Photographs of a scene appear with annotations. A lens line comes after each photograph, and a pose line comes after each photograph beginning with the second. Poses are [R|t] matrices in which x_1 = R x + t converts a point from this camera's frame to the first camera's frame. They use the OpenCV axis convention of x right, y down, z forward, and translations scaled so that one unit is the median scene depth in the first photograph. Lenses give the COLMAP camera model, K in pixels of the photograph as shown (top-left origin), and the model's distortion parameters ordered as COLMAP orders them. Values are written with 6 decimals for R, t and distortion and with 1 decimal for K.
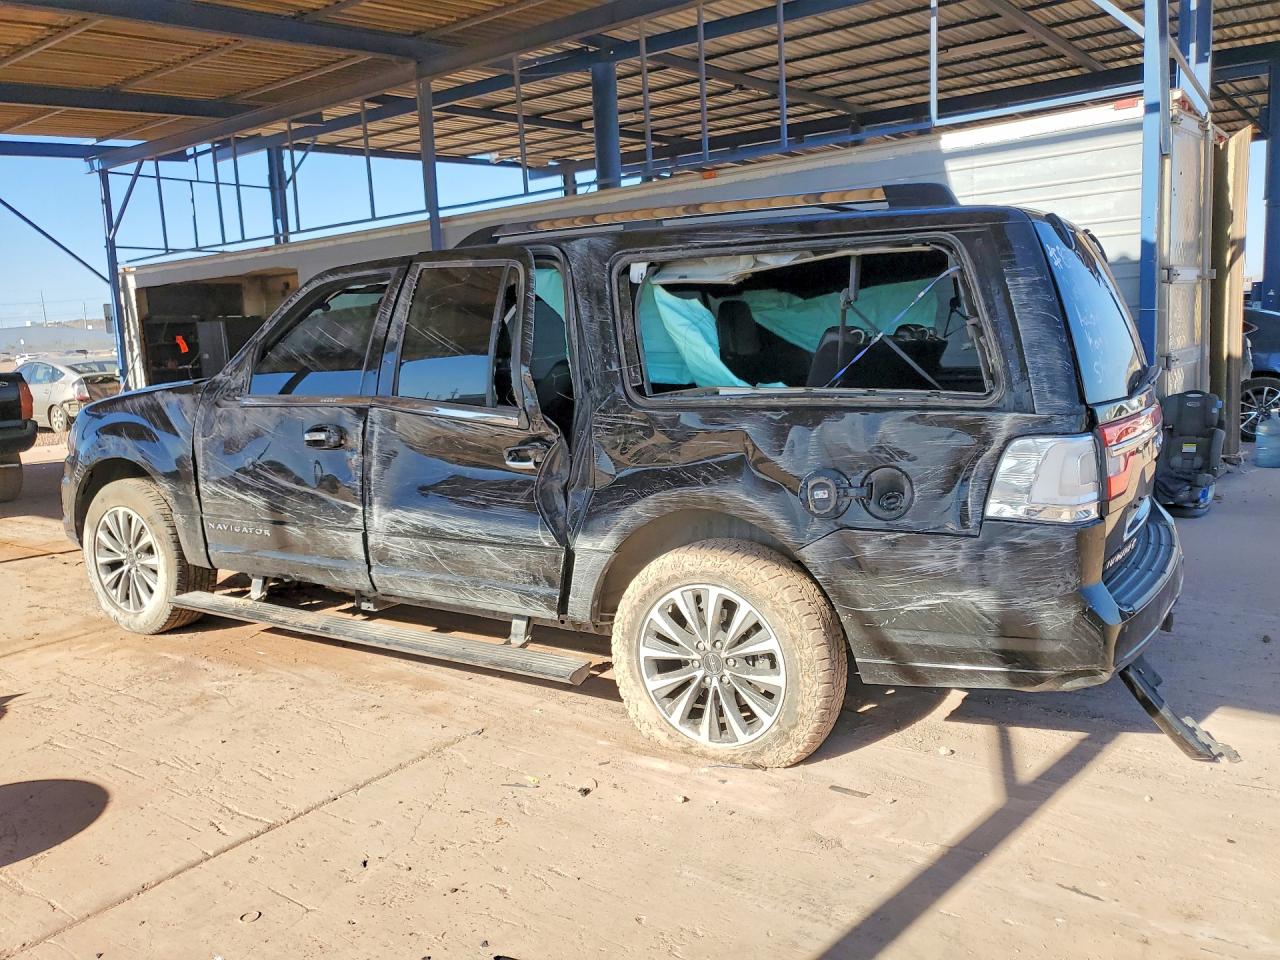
lens RADIAL K [[1082.6, 0, 640.0], [0, 1082.6, 480.0], [0, 0, 1]] dist [-0.042803, -0.000588]
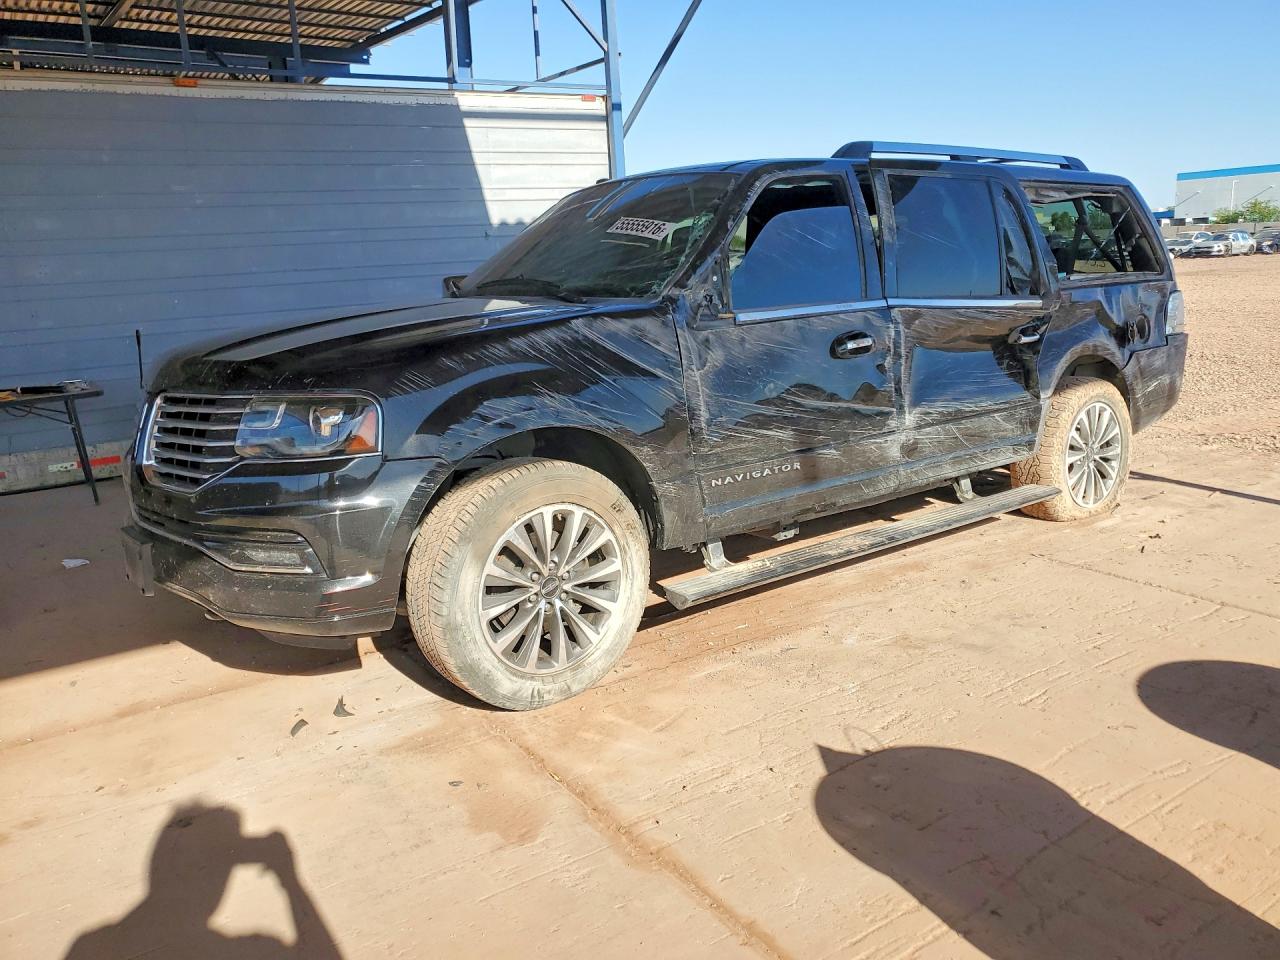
lens RADIAL K [[993.8, 0, 640.0], [0, 993.8, 480.0], [0, 0, 1]] dist [0.020707, -0.001841]
pose [[0.329575, -0.181643, 0.926491, -1.130490], [0.152730, 0.978650, 0.137539, -0.069536], [-0.931694, 0.096174, 0.350281, 0.838773]]
